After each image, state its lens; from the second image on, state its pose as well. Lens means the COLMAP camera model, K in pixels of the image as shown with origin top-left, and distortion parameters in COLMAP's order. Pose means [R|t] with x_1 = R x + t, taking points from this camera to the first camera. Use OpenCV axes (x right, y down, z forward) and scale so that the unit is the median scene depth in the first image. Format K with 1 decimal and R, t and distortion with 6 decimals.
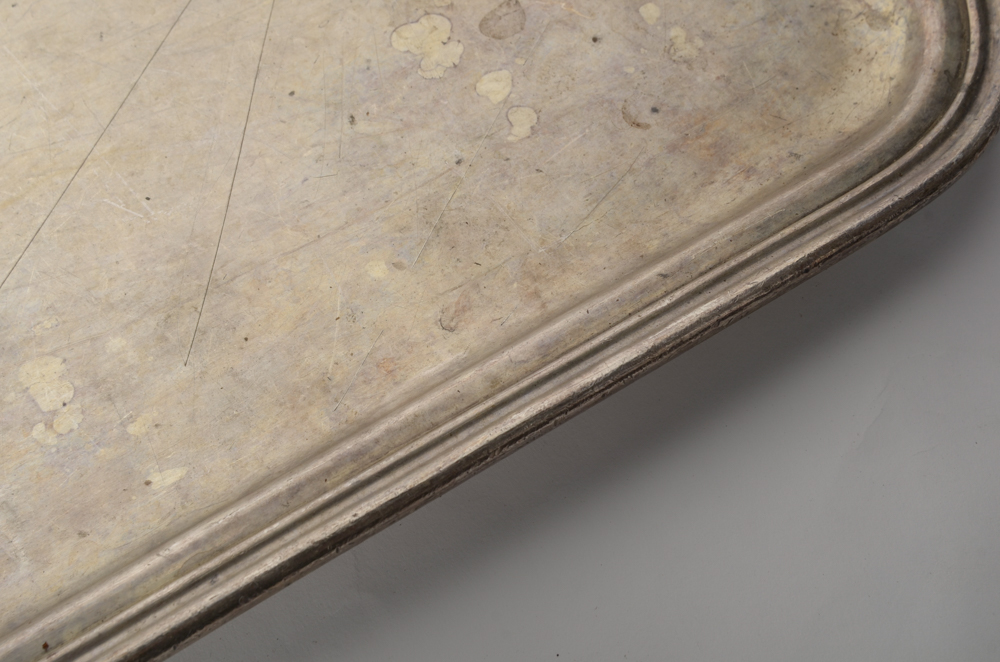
lens RADIAL K [[1532.1, 0, 500.8], [0, 1532.1, 331.9], [0, 0, 1]] dist [0.014729, 0.000000]
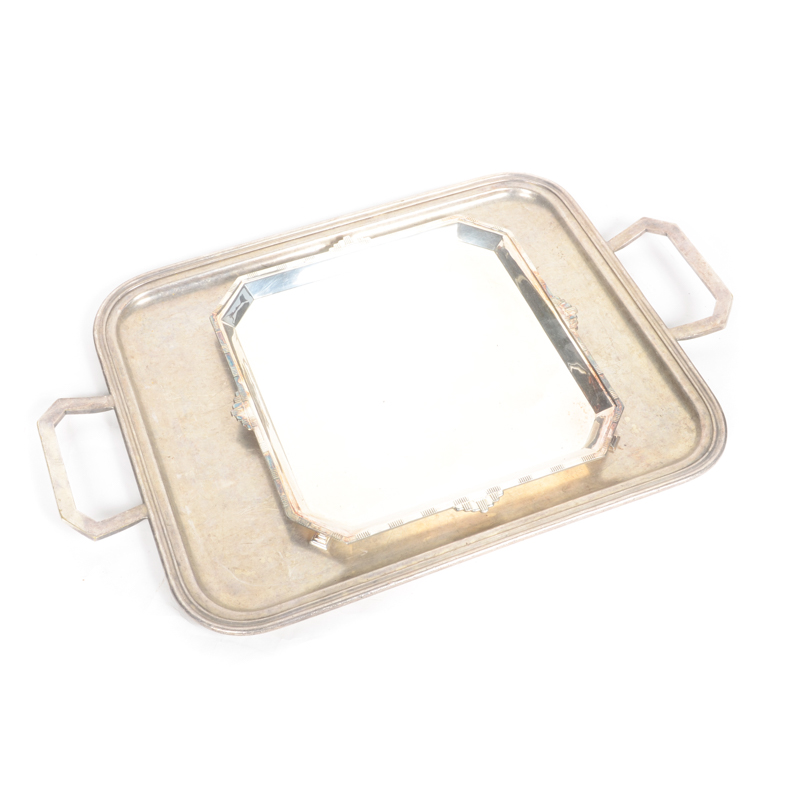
lens RADIAL K [[1145.1, 0, 394.4], [0, 1145.1, 400.0], [0, 0, 1]] dist [-0.034907, 0.000000]
pose [[0.982937, 0.145905, -0.112011, -0.154528], [-0.164273, 0.970282, -0.177671, 0.332916], [0.082759, 0.193040, 0.977695, -1.774709]]
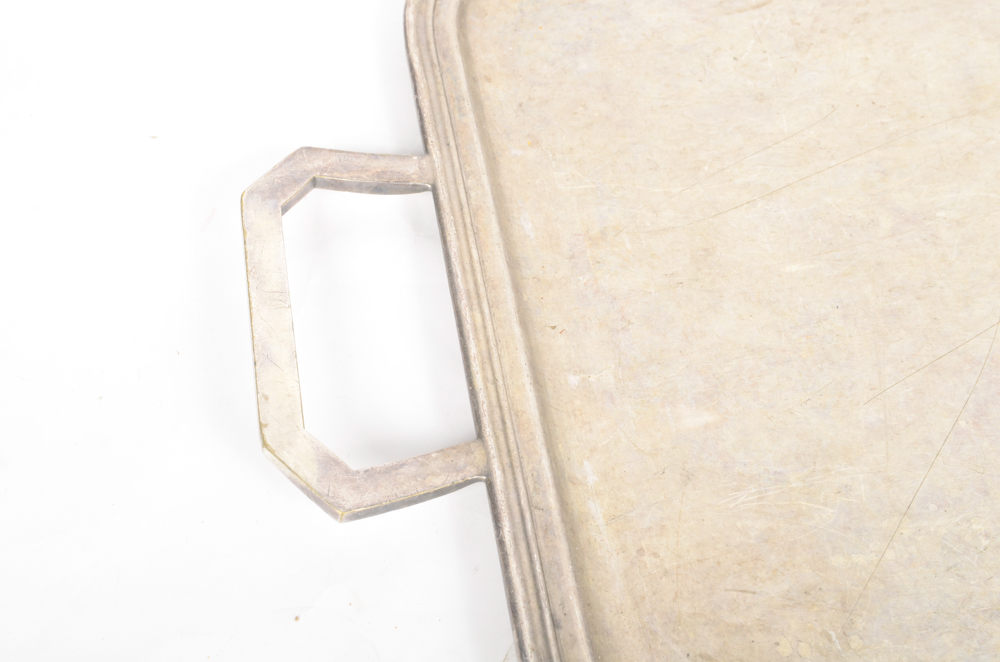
lens RADIAL K [[1532.1, 0, 502.3], [0, 1532.1, 331.5], [0, 0, 1]] dist [0.014729, 0.000000]
pose [[0.920563, 0.284611, -0.267507, -0.630958], [-0.322764, 0.939993, -0.110622, 0.244994], [0.219971, 0.188176, 0.957185, -0.498680]]
